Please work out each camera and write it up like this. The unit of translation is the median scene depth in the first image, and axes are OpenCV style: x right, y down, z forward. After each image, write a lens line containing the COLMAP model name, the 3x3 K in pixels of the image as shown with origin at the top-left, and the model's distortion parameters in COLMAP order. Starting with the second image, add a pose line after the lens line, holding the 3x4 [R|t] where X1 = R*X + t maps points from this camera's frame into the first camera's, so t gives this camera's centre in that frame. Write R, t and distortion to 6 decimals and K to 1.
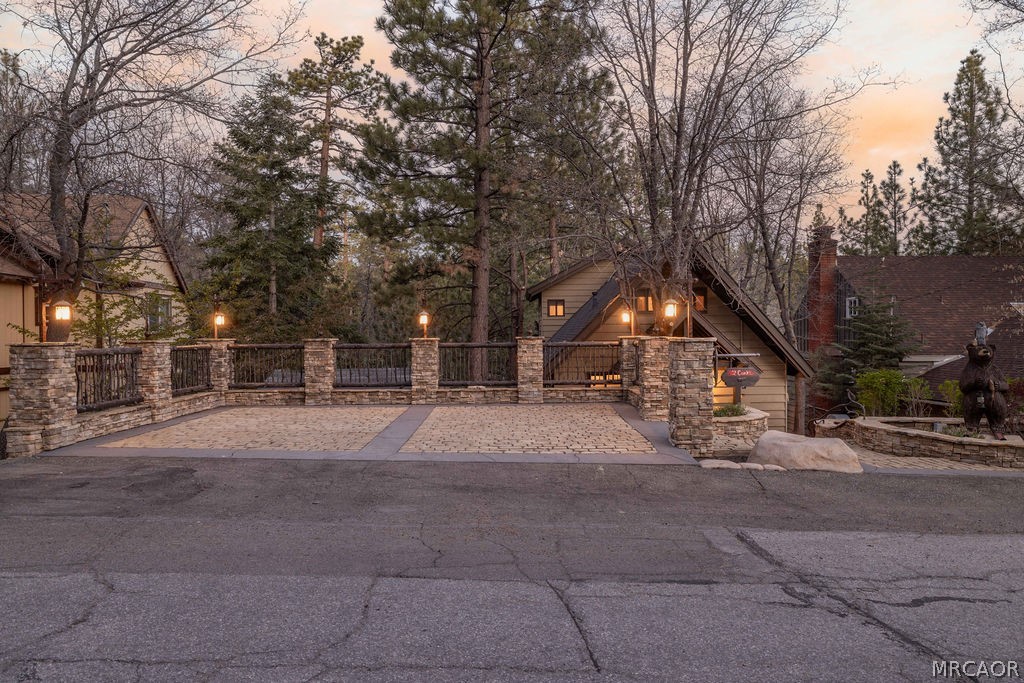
lens RADIAL K [[625.7, 0, 517.5], [0, 625.7, 341.9], [0, 0, 1]] dist [0.004192, -0.000056]
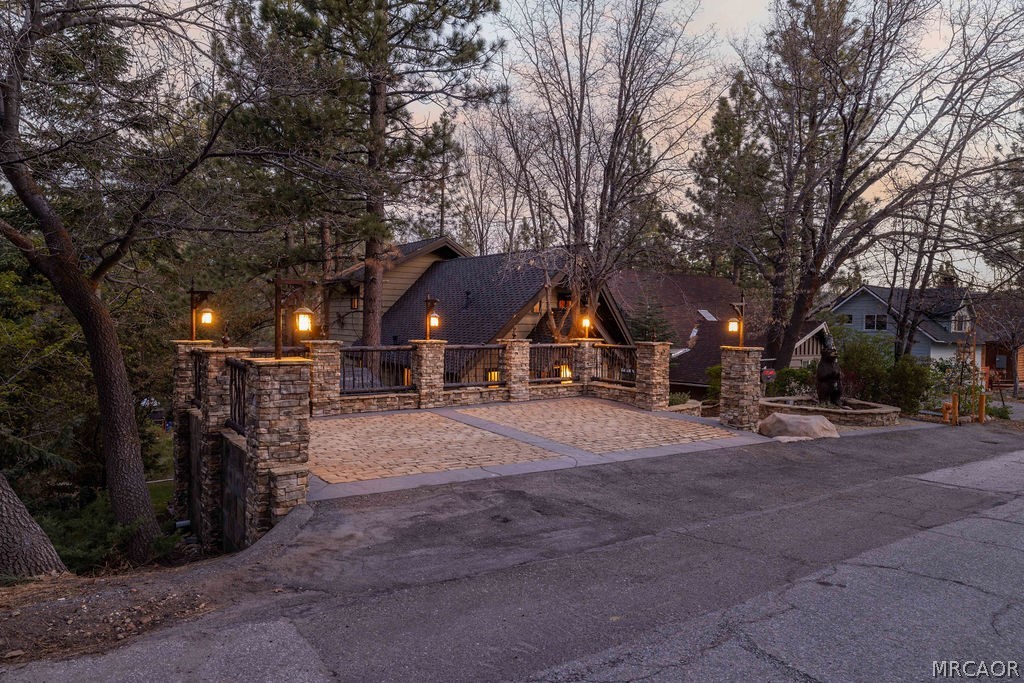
lens RADIAL K [[625.7, 0, 536.0], [0, 625.7, 332.2], [0, 0, 1]] dist [0.004192, -0.000056]
pose [[0.818999, 0.011114, 0.573687, -0.694044], [-0.016210, 0.999862, 0.003770, -0.030542], [-0.573566, -0.012387, 0.819066, 0.124458]]
